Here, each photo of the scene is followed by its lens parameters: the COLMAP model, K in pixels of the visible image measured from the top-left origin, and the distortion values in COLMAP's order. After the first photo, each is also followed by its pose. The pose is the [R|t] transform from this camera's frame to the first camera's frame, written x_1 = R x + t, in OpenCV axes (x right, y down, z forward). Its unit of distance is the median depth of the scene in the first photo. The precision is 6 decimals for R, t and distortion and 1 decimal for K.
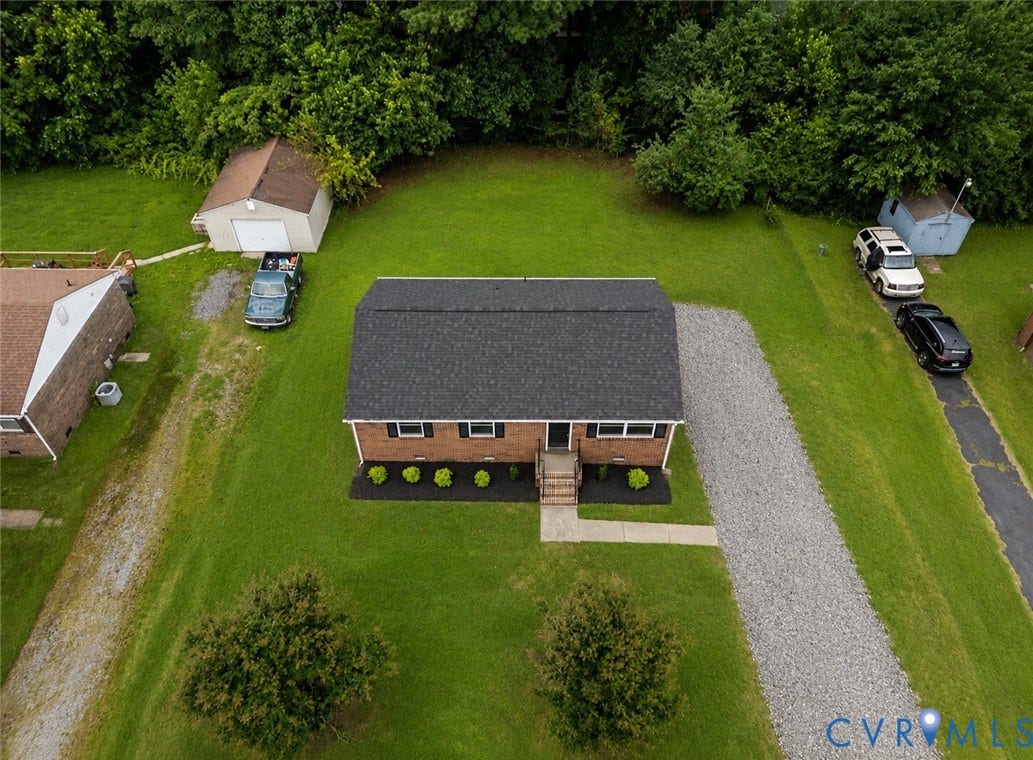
lens RADIAL K [[715.5, 0, 509.6], [0, 715.5, 379.1], [0, 0, 1]] dist [0.052334, -0.037083]
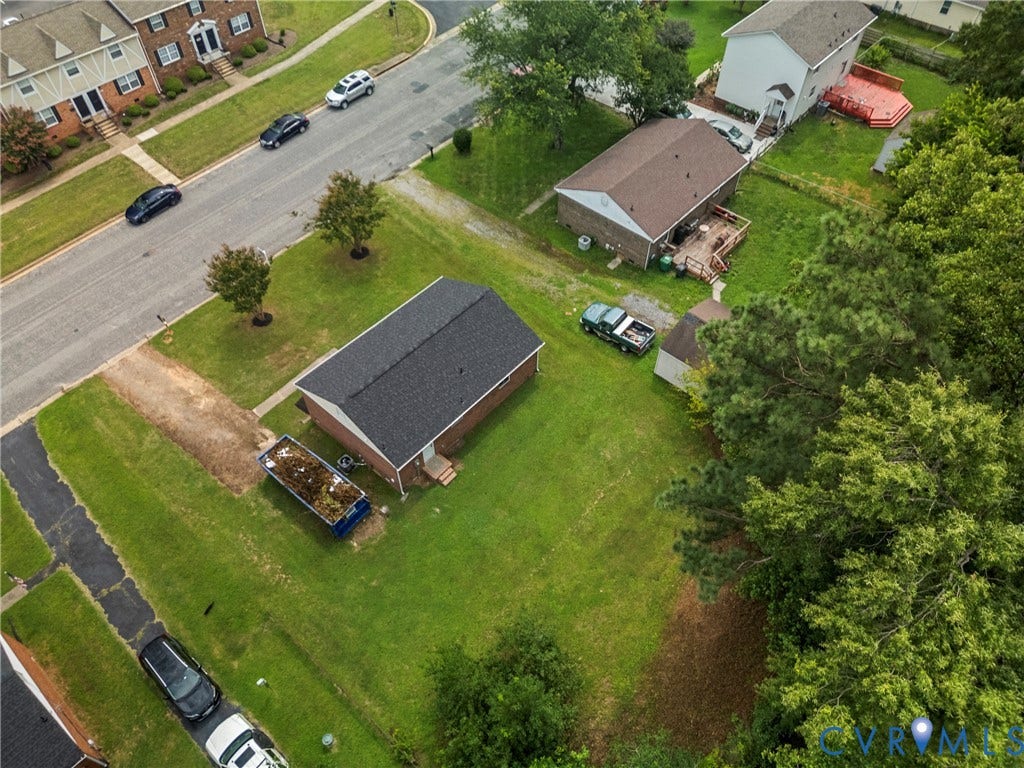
lens RADIAL K [[720.2, 0, 513.0], [0, 720.2, 383.5], [0, 0, 1]] dist [0.073065, -0.069173]
pose [[-0.651931, 0.602873, -0.459925, 0.464017], [-0.527369, 0.075342, 0.846289, -1.115059], [0.544856, 0.794272, 0.268819, 0.599799]]
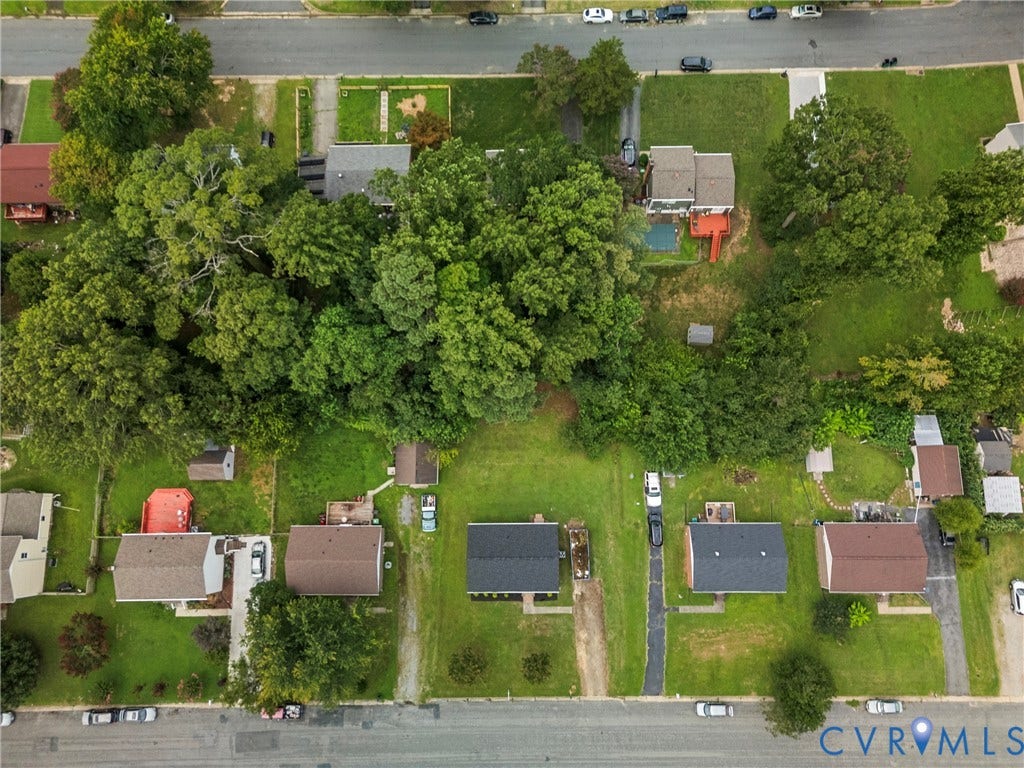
lens RADIAL K [[722.3, 0, 513.2], [0, 722.3, 382.2], [0, 0, 1]] dist [0.093353, -0.135570]
pose [[0.999714, -0.023421, -0.004835, 0.027936], [0.021958, 0.818868, 0.573562, -2.094654], [-0.009474, -0.573504, 0.819148, -0.998812]]
